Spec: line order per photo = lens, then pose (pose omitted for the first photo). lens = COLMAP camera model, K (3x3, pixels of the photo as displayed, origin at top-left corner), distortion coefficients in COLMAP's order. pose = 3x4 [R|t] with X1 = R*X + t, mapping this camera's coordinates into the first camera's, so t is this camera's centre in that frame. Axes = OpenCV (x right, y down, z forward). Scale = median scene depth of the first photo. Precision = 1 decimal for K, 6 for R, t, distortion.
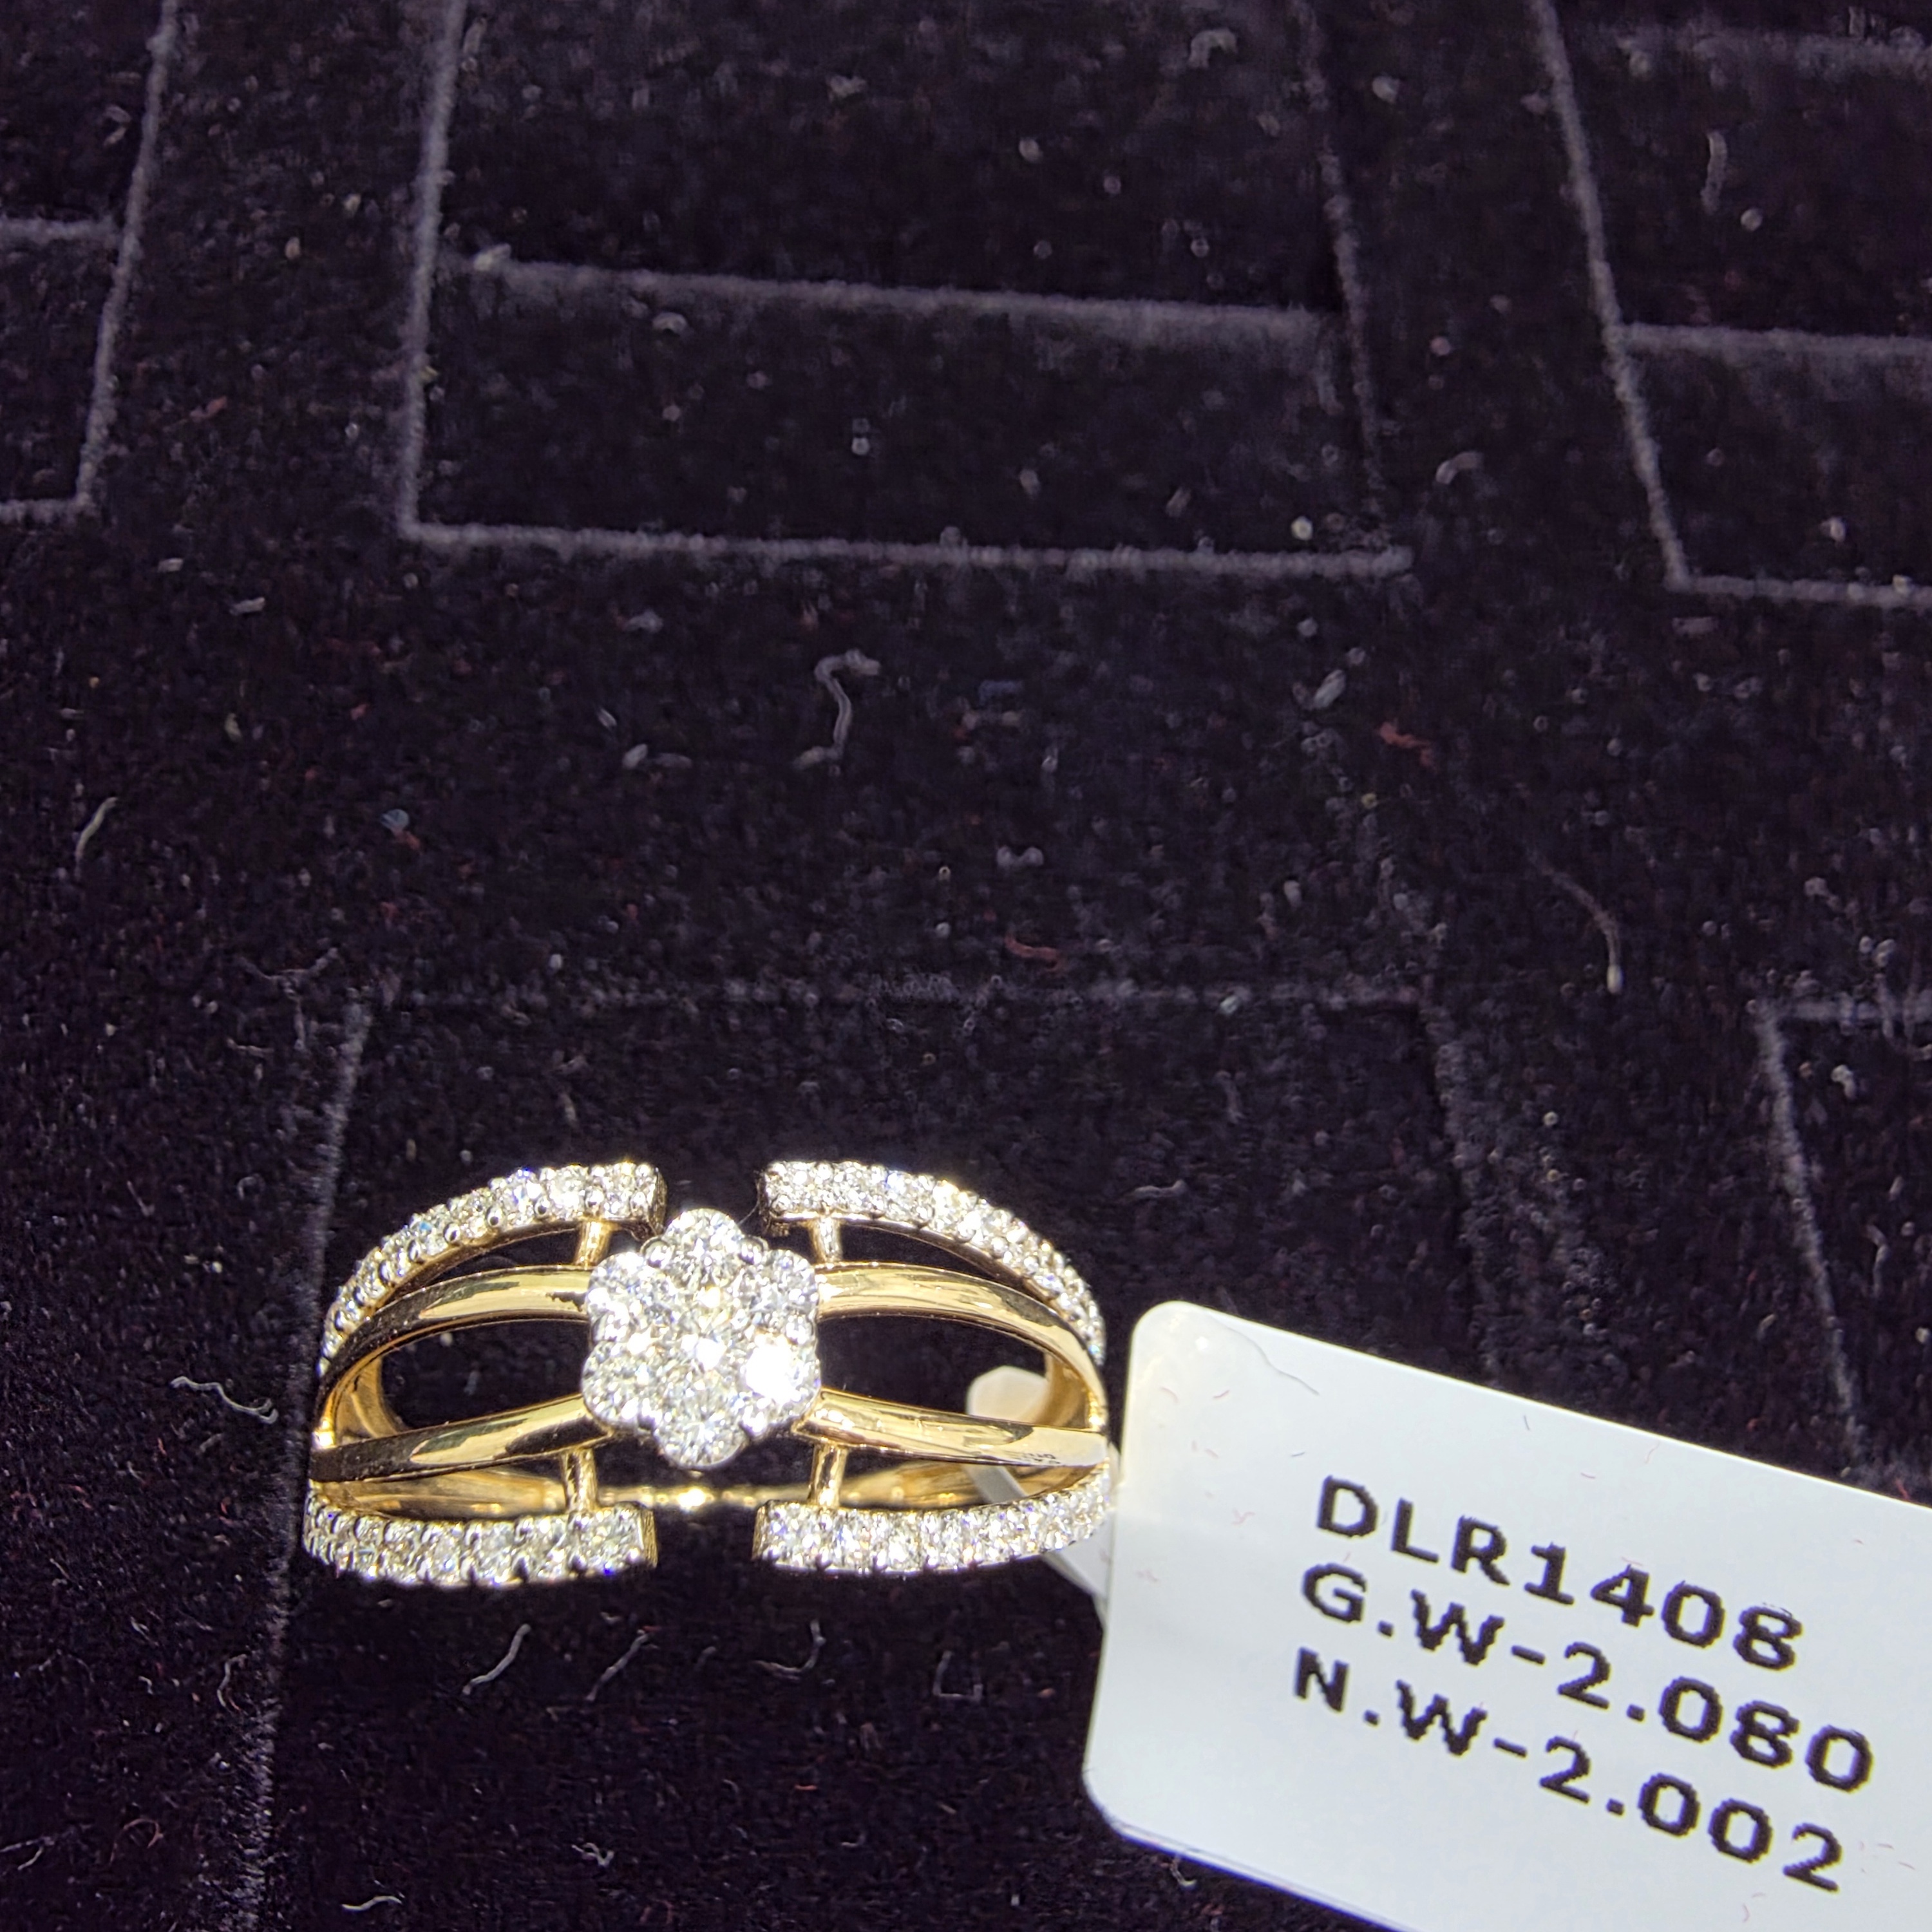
lens RADIAL K [[1822.3, 0, 962.7], [0, 1822.3, 969.0], [0, 0, 1]] dist [0.014460, 0.000000]
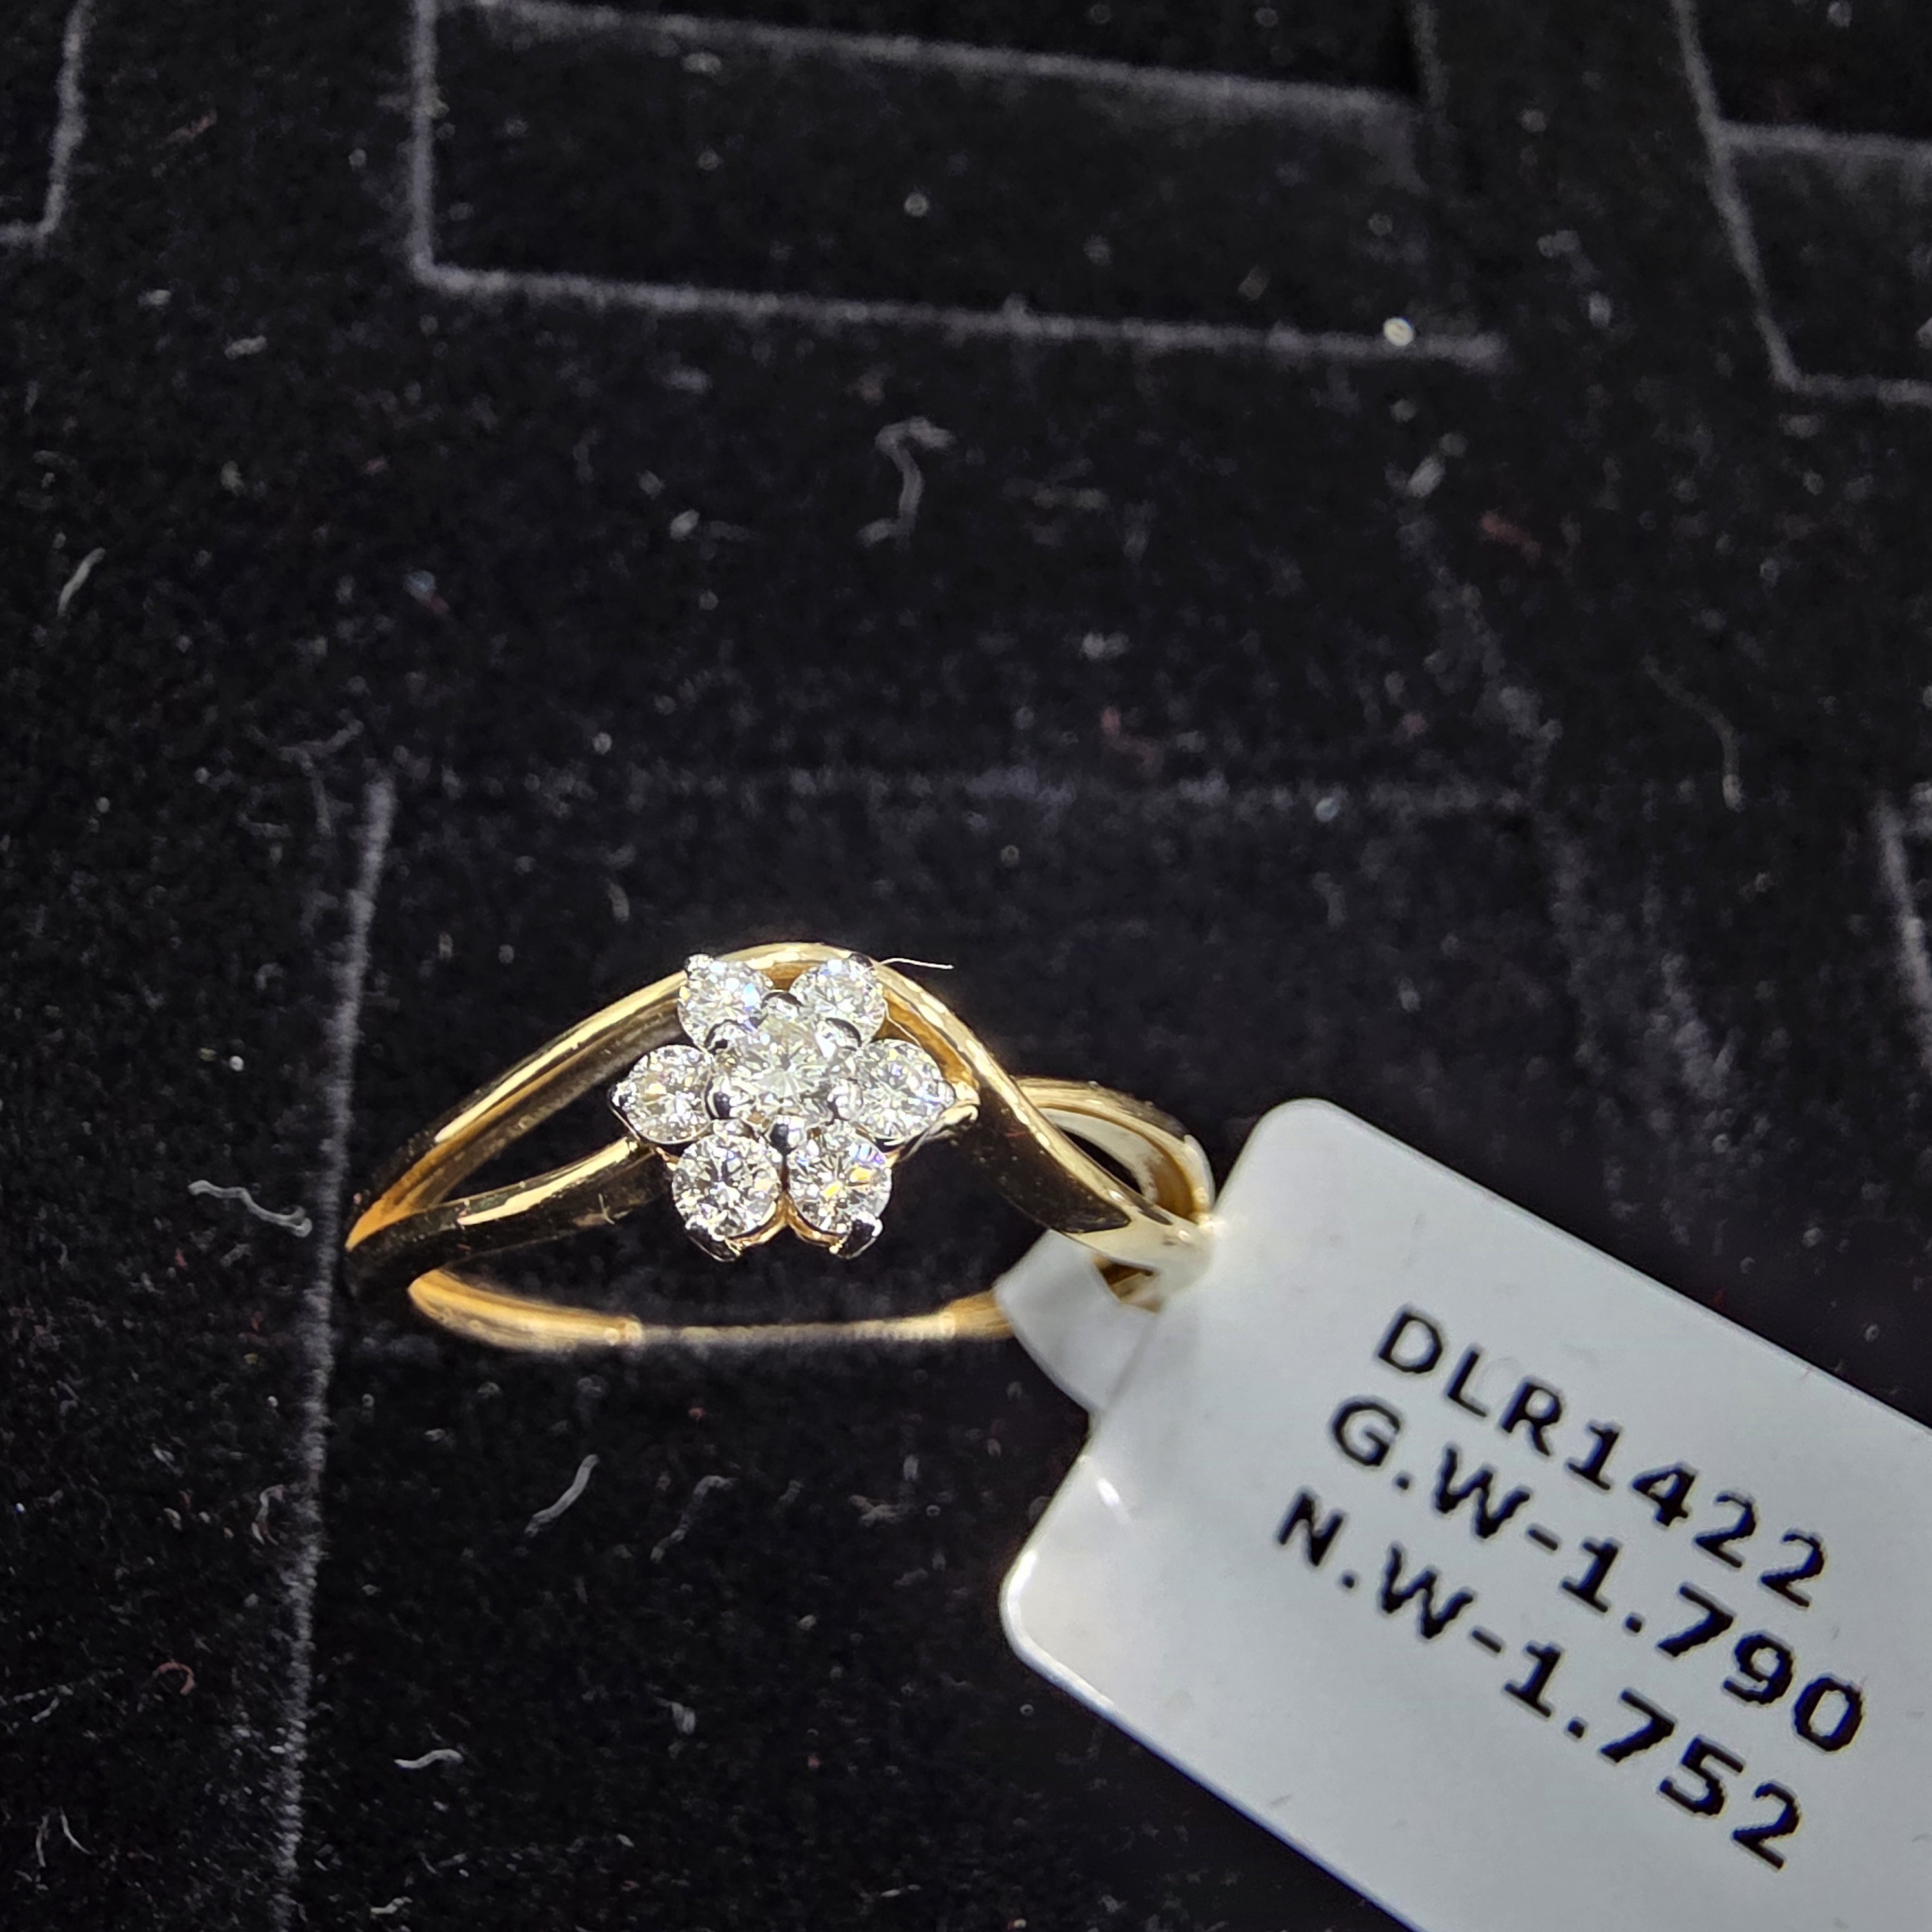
lens RADIAL K [[1822.3, 0, 956.8], [0, 1822.3, 967.5], [0, 0, 1]] dist [0.014460, 0.000000]
pose [[0.998591, 0.007190, 0.052571, -0.089543], [-0.008867, 0.999457, 0.031719, 0.072456], [-0.052314, -0.032141, 0.998113, 0.082155]]
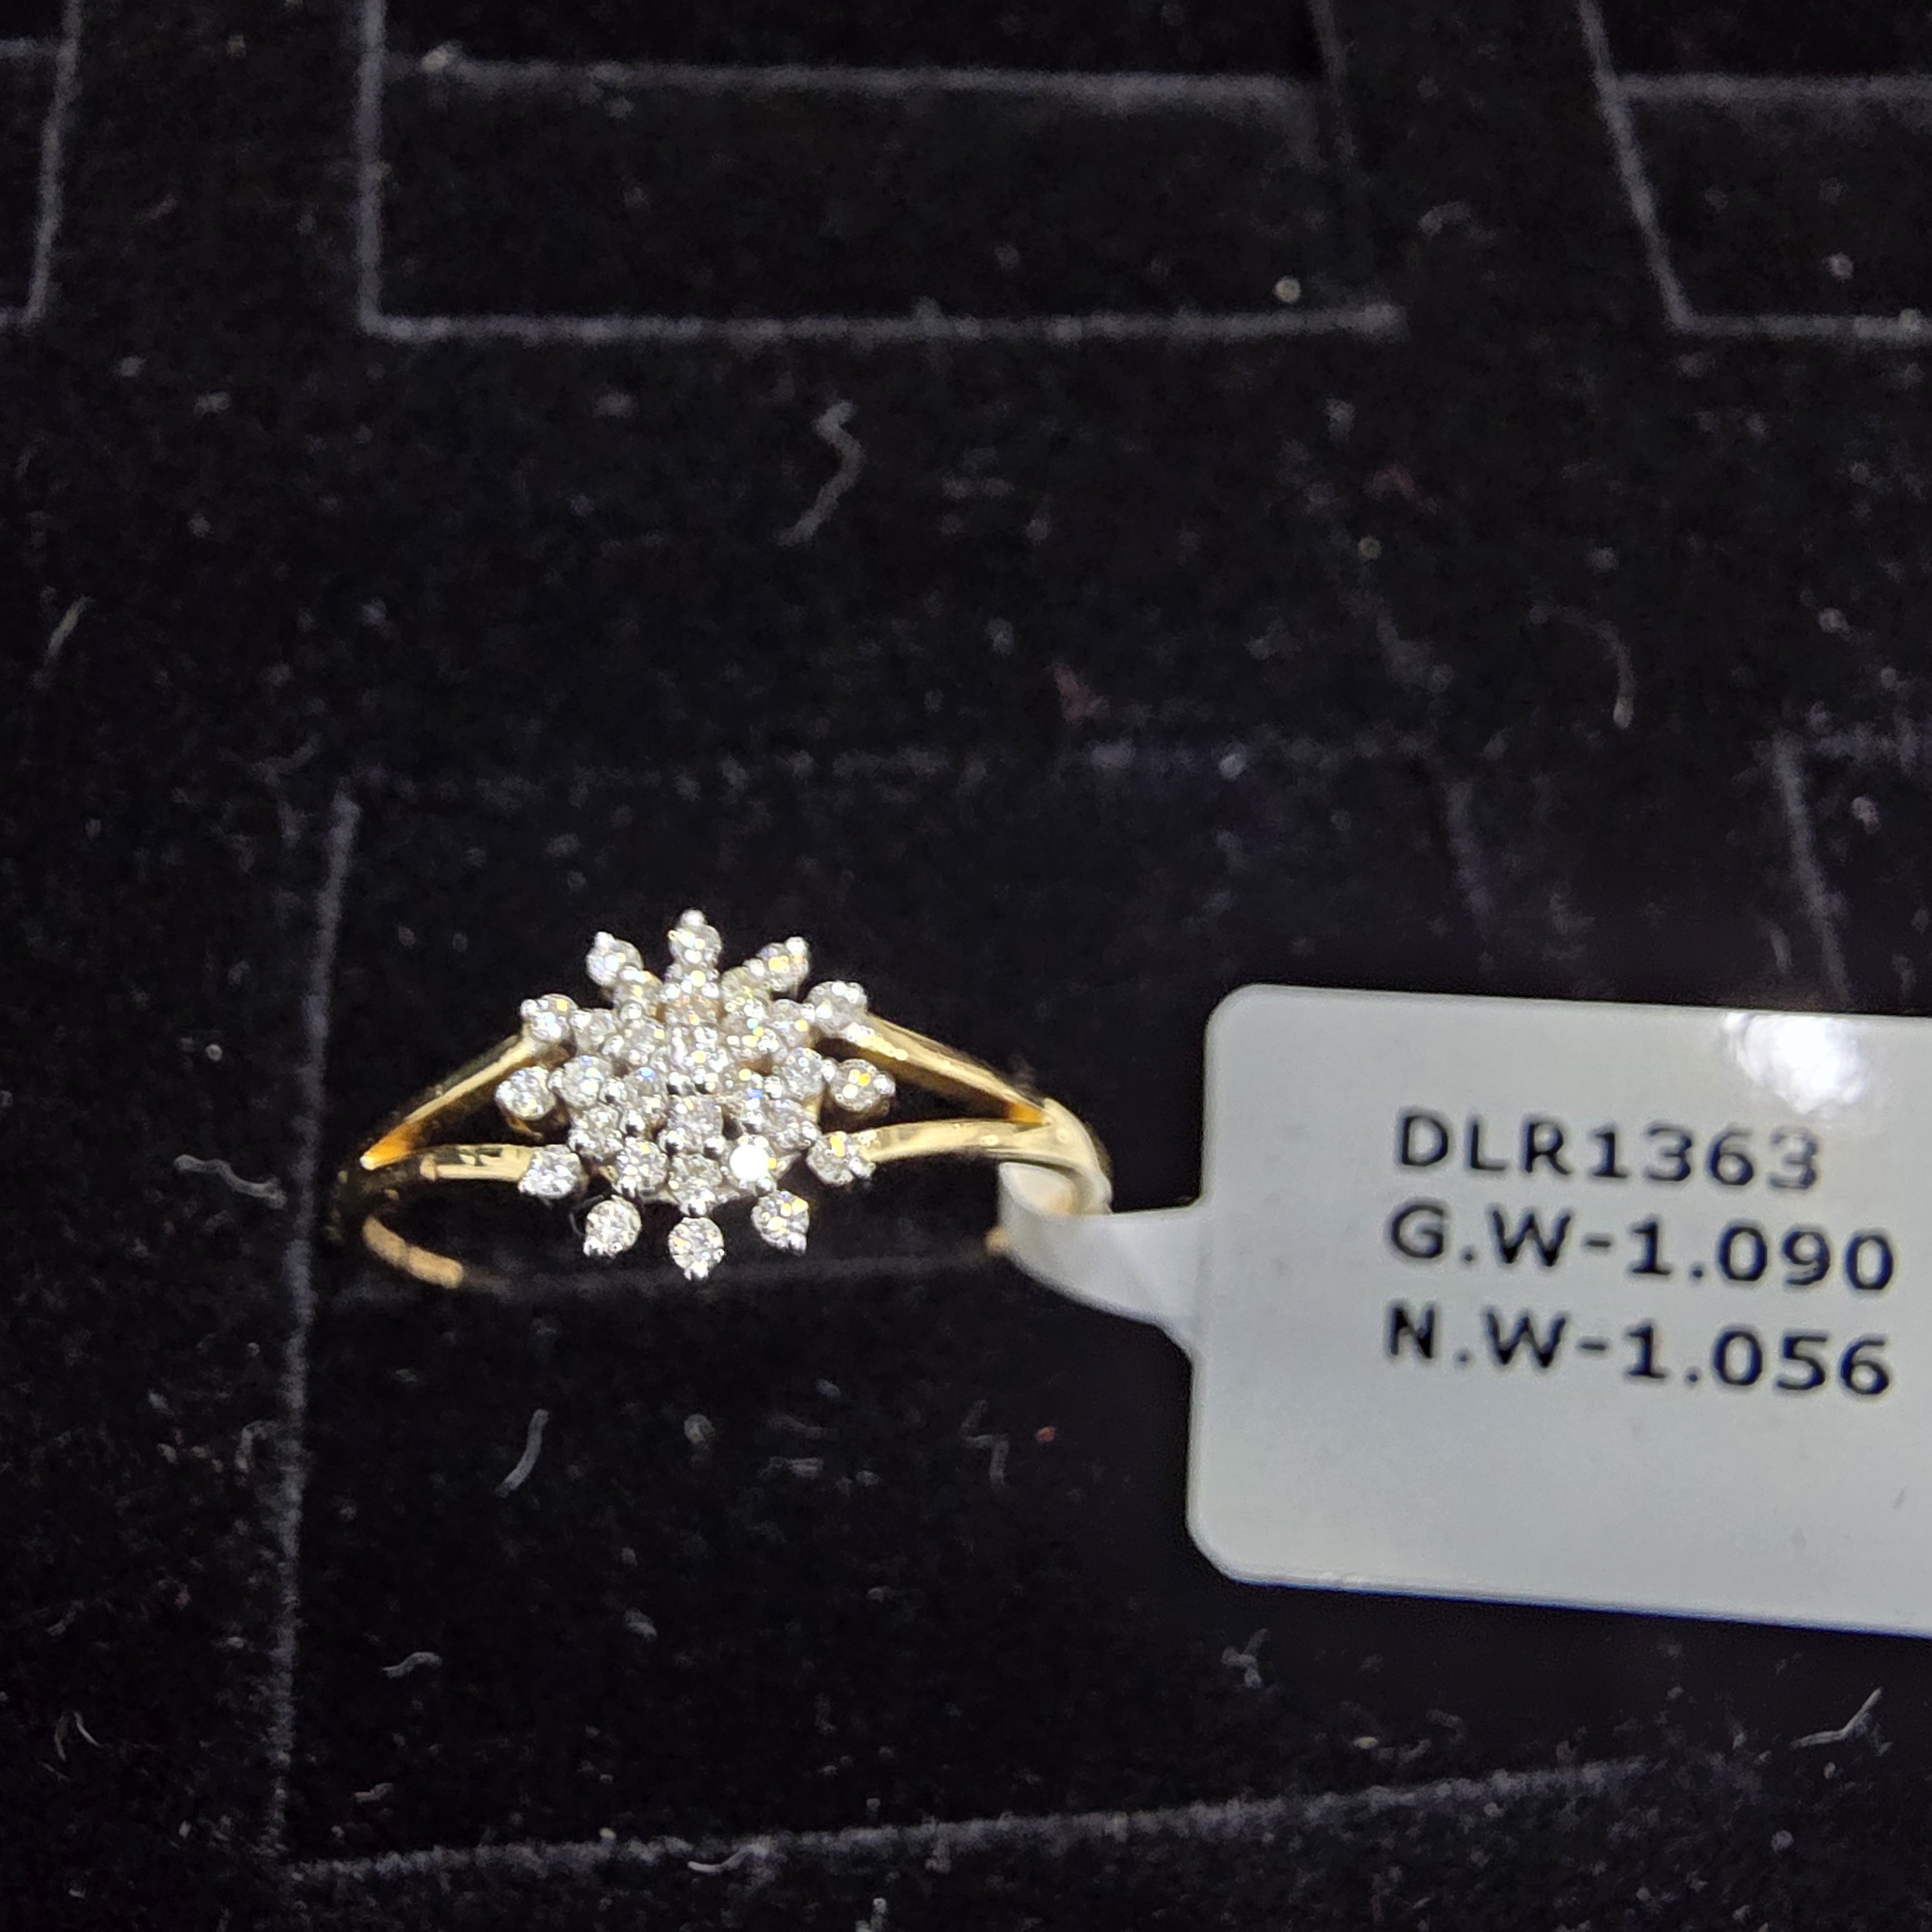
lens RADIAL K [[1822.3, 0, 962.5], [0, 1822.3, 970.2], [0, 0, 1]] dist [0.014460, 0.000000]
pose [[0.998775, -0.047531, -0.013775, 0.010186], [0.047983, 0.998247, 0.034644, 0.088747], [0.012104, -0.035263, 0.999305, 0.015184]]
